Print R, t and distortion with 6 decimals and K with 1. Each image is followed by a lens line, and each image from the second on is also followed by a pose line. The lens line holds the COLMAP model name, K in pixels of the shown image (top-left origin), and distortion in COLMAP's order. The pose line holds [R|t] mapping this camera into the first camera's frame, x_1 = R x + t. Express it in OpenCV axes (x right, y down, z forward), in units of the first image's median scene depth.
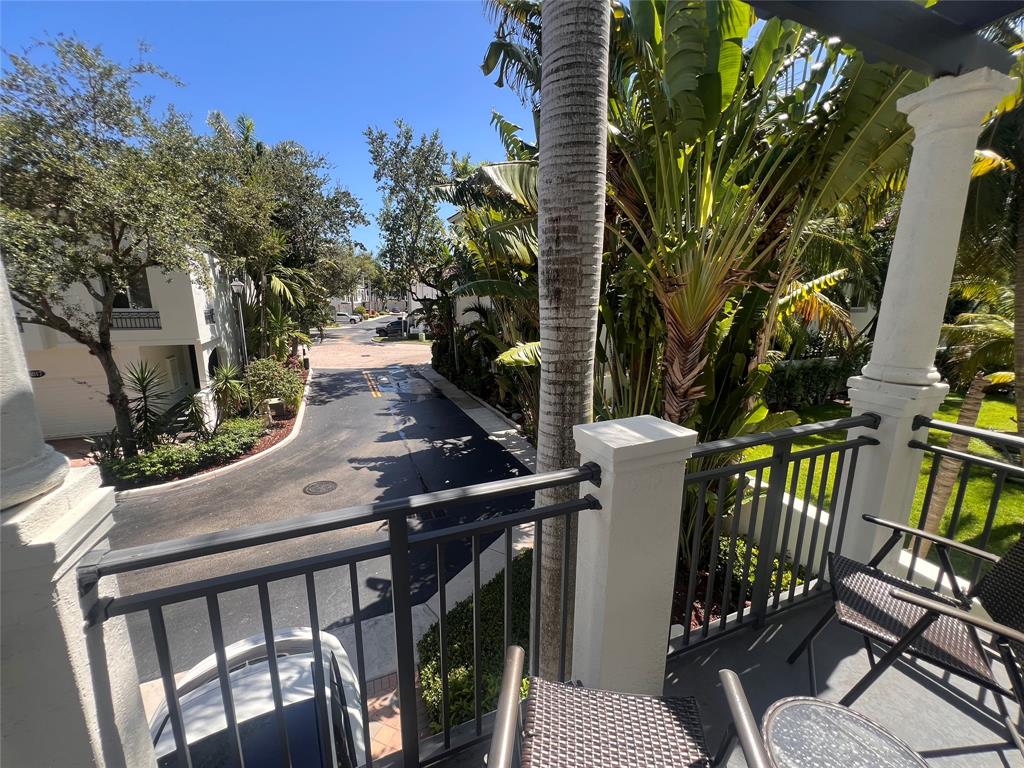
lens RADIAL K [[411.1, 0, 514.0], [0, 411.1, 383.2], [0, 0, 1]] dist [-0.000503, 0.000201]
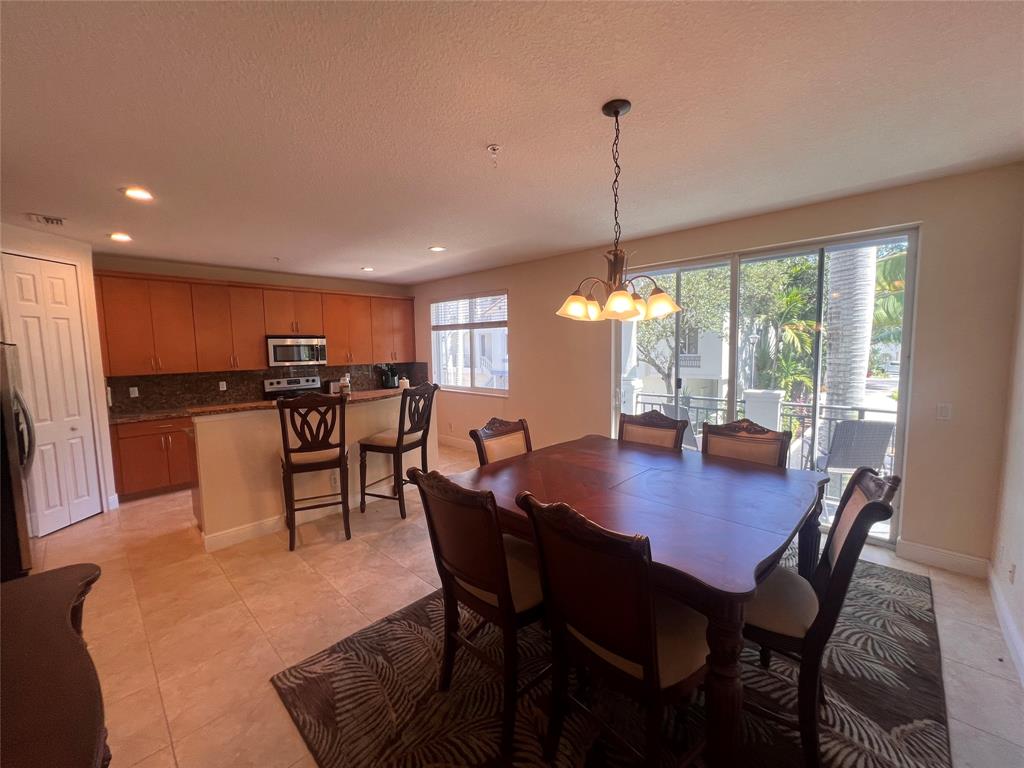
lens RADIAL K [[411.1, 0, 514.0], [0, 411.1, 383.2], [0, 0, 1]] dist [-0.000503, 0.000201]
pose [[0.395169, 0.069799, -0.915953, 0.352725], [-0.172135, 0.985073, 0.000802, 0.055812], [0.902336, 0.157351, 0.401285, -0.289523]]
